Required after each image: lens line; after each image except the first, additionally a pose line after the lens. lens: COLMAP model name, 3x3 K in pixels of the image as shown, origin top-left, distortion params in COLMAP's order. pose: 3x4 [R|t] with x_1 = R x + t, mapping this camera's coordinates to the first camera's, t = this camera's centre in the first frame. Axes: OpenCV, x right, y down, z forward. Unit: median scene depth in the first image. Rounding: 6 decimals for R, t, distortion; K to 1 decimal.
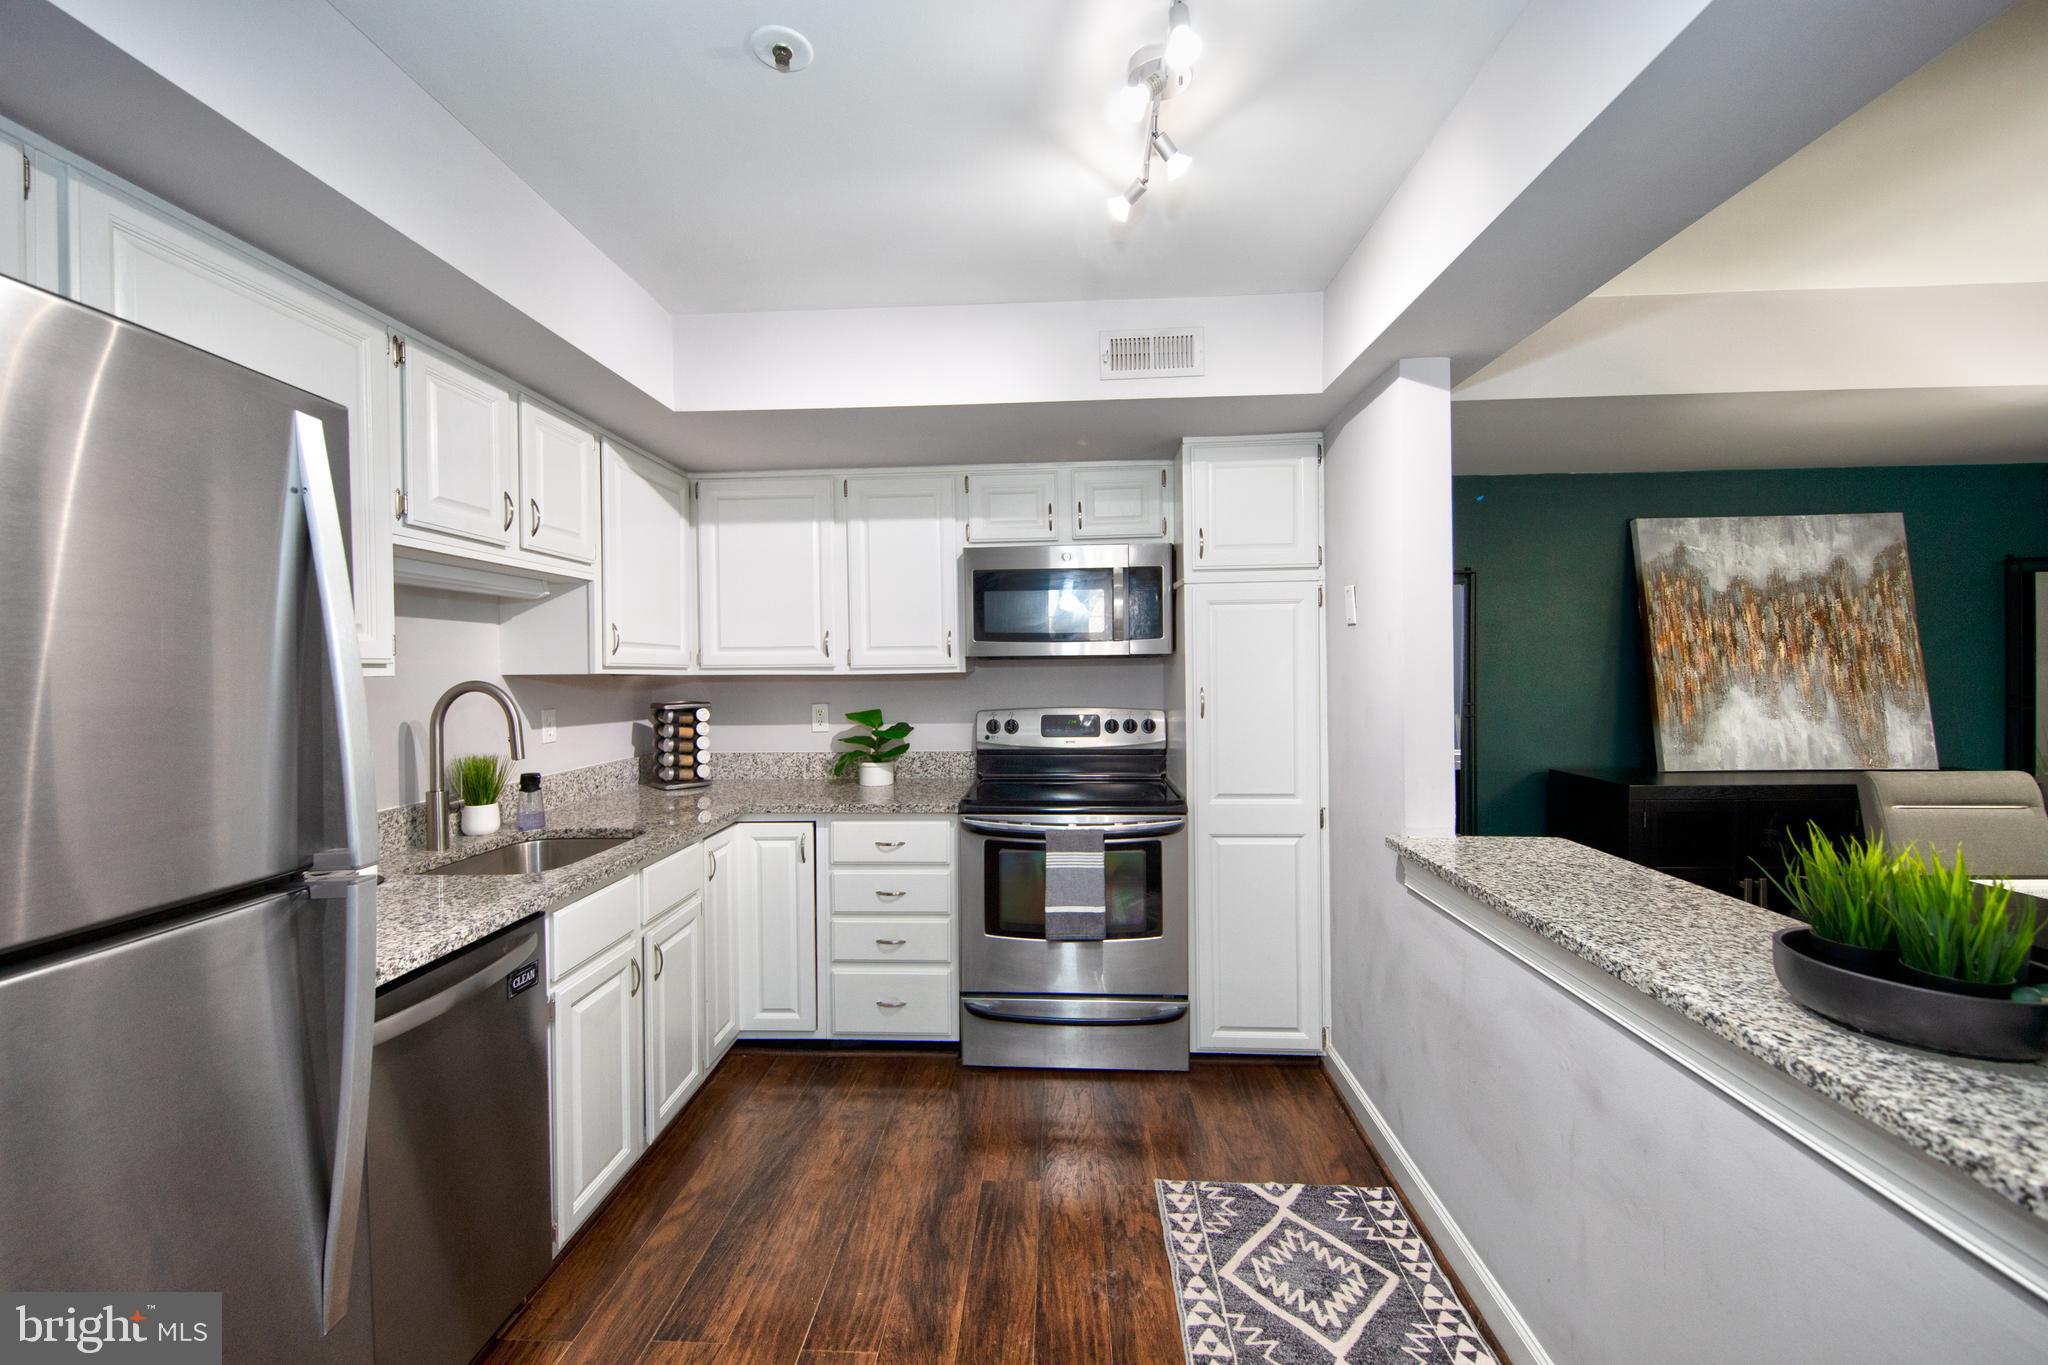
lens RADIAL K [[828.1, 0, 1026.2], [0, 828.1, 675.8], [0, 0, 1]] dist [0.005966, -0.000787]
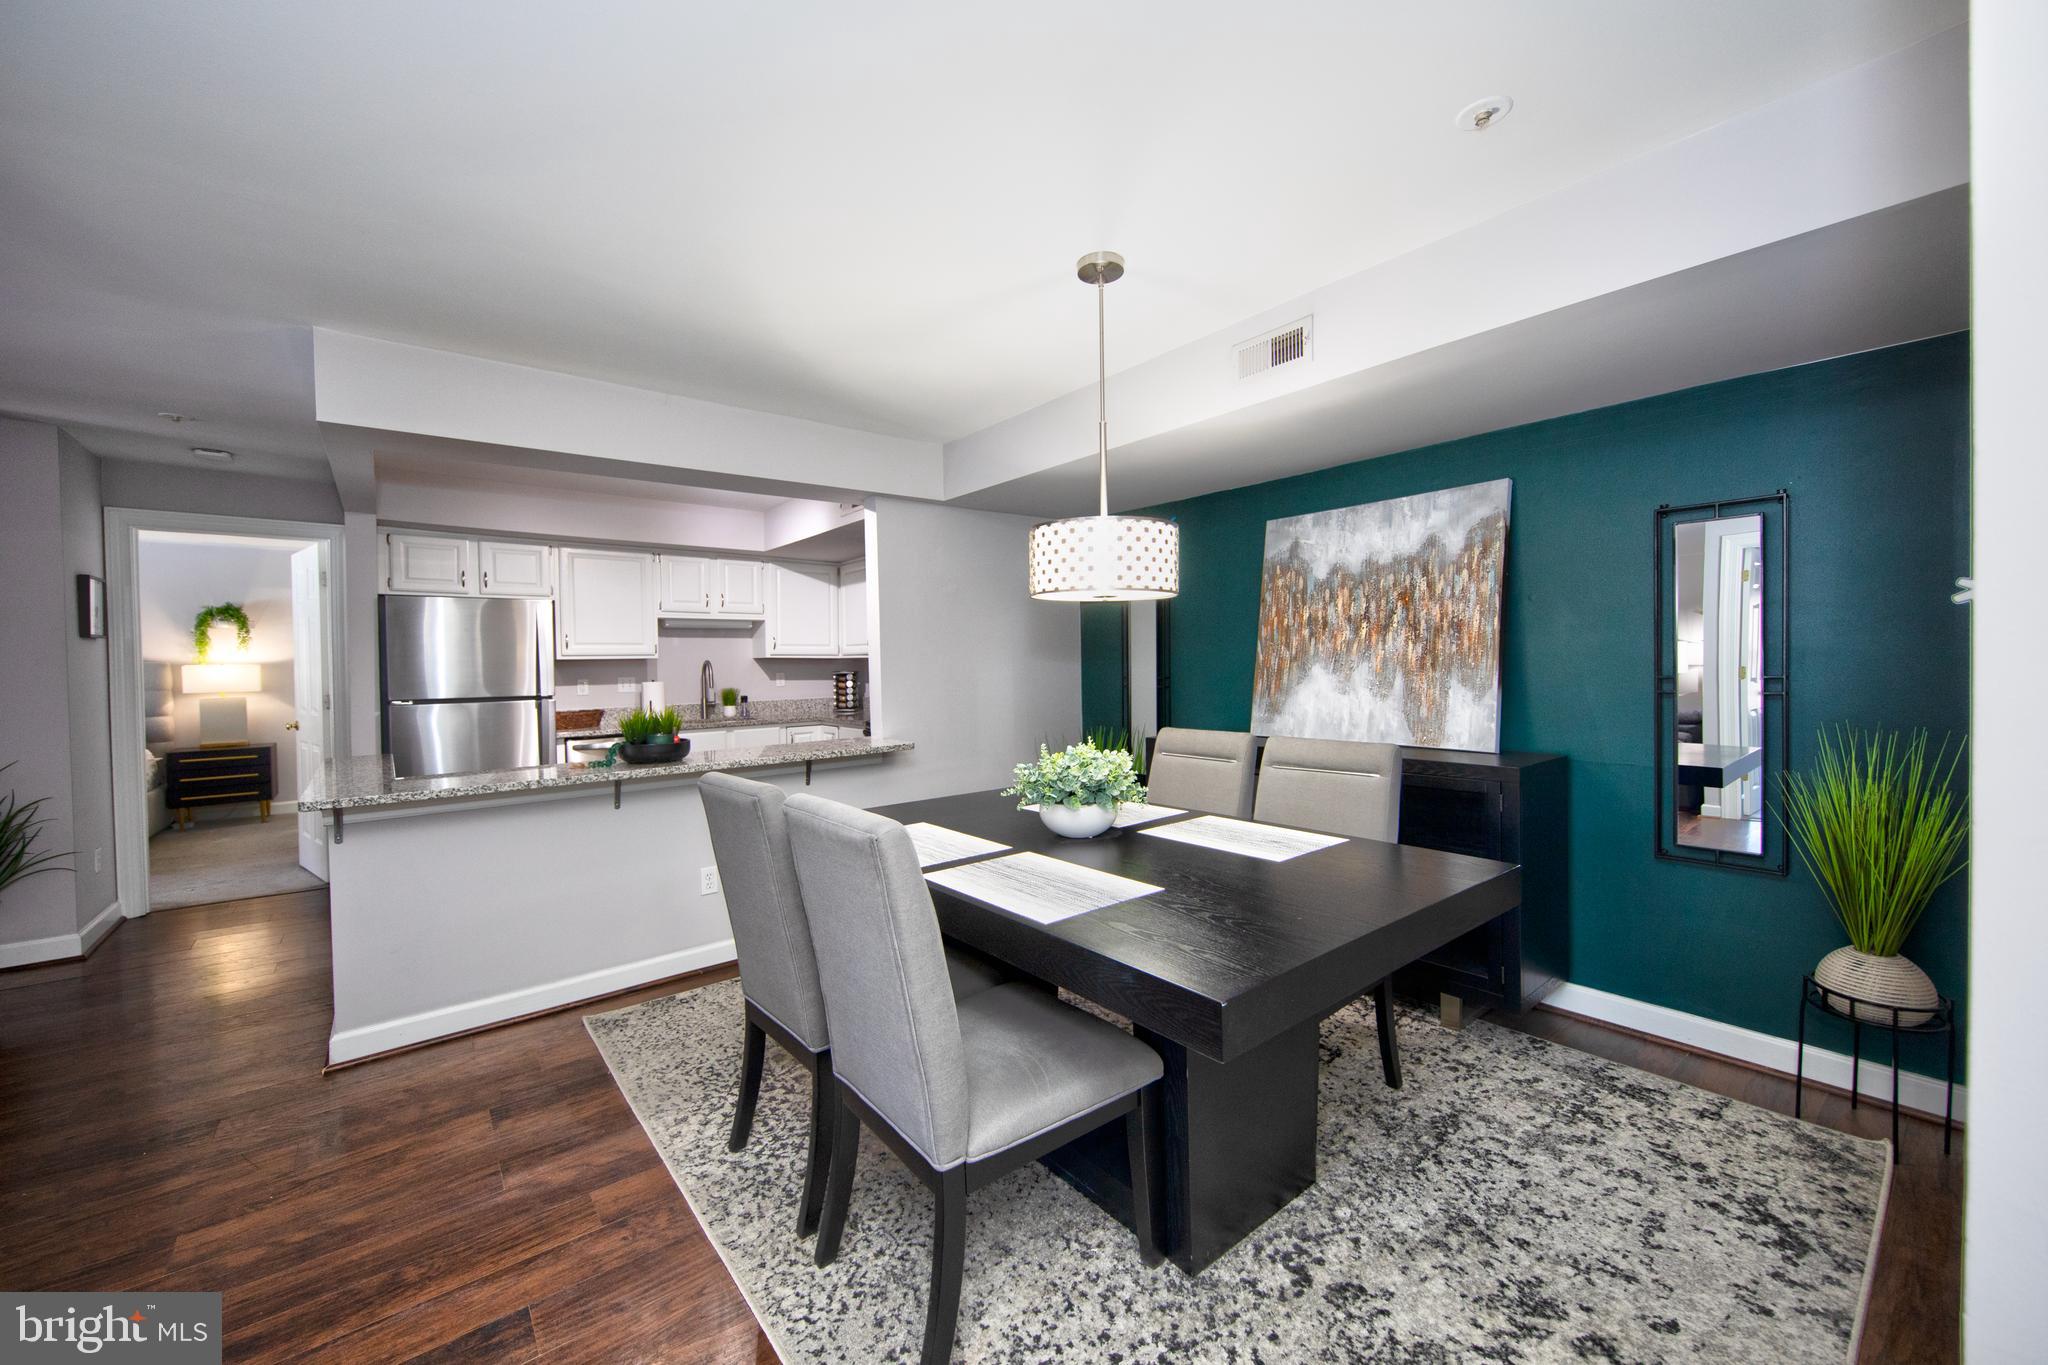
lens RADIAL K [[779.1, 0, 1021.4], [0, 779.1, 676.7], [0, 0, 1]] dist [0.012716, -0.006448]
pose [[0.668238, 0.013411, -0.743827, 1.377209], [0.000829, 0.999823, 0.018771, 0.009193], [0.743947, -0.013160, 0.668109, 0.006931]]
